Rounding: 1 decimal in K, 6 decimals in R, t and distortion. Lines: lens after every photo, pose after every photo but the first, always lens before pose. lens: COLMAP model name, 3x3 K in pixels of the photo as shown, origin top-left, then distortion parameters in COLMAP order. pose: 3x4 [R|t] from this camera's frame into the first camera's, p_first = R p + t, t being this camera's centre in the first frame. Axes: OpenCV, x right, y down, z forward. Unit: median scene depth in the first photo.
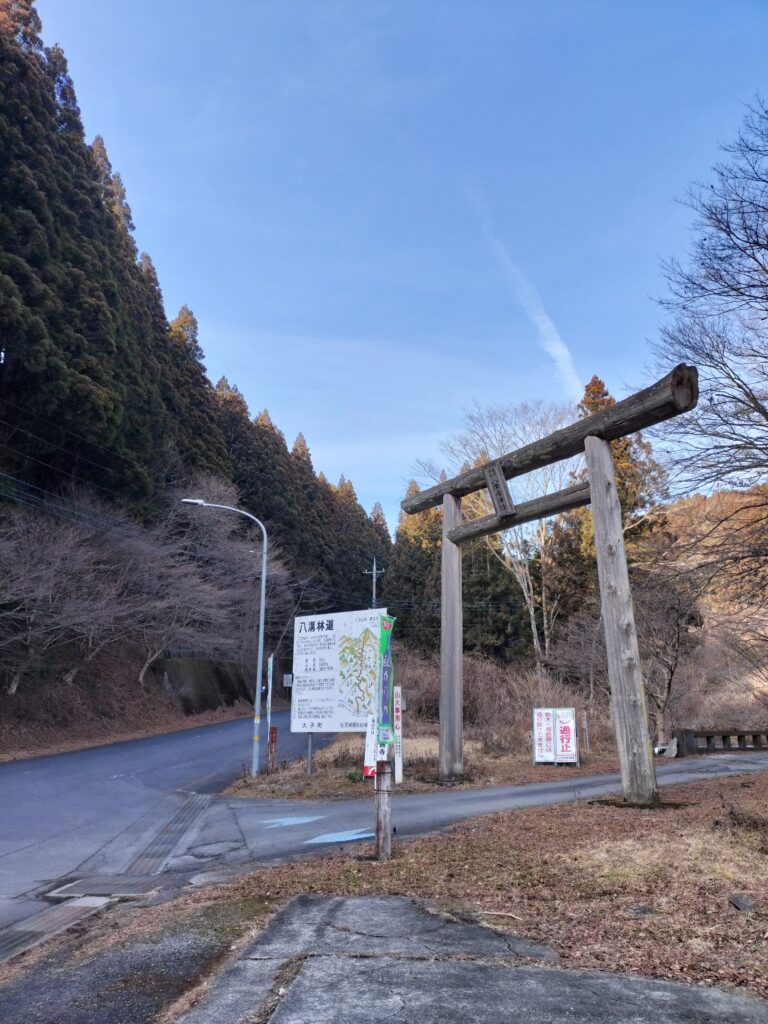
lens RADIAL K [[800.3, 0, 384.0], [0, 800.3, 512.0], [0, 0, 1]] dist [0.000265, -0.000041]
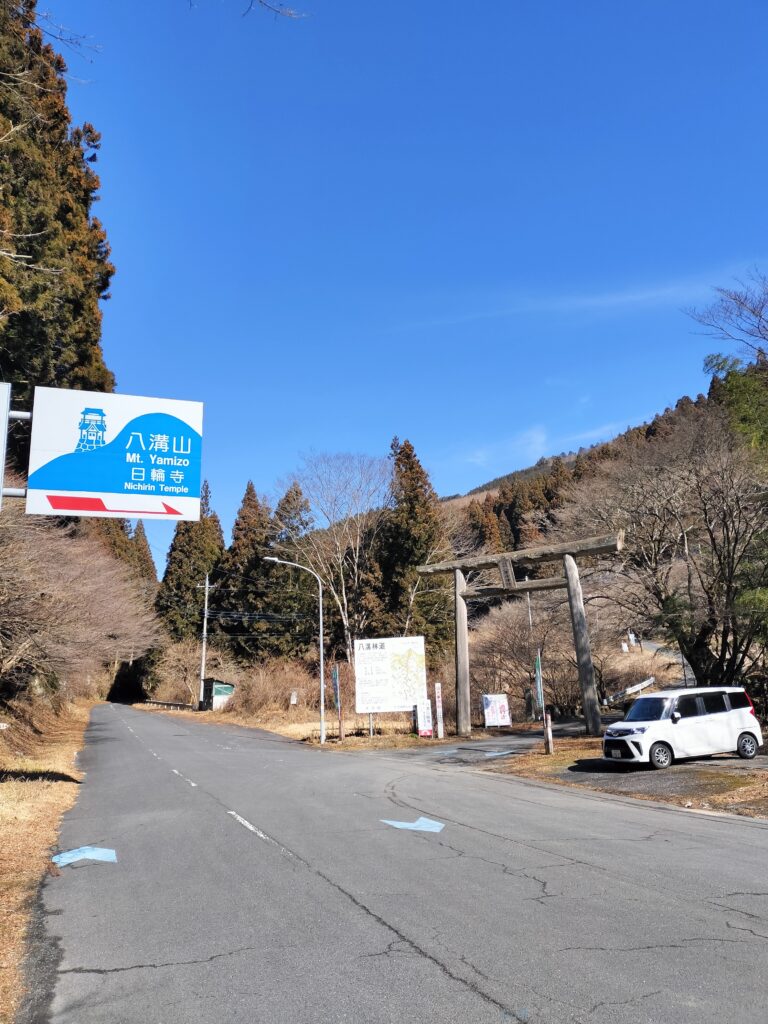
lens RADIAL K [[800.3, 0, 384.0], [0, 800.3, 512.0], [0, 0, 1]] dist [0.000265, -0.000041]
pose [[0.910272, 0.072278, 0.407653, -0.757153], [-0.074140, 0.997184, -0.011253, -0.112961], [-0.407319, -0.019981, 0.913067, -0.481871]]
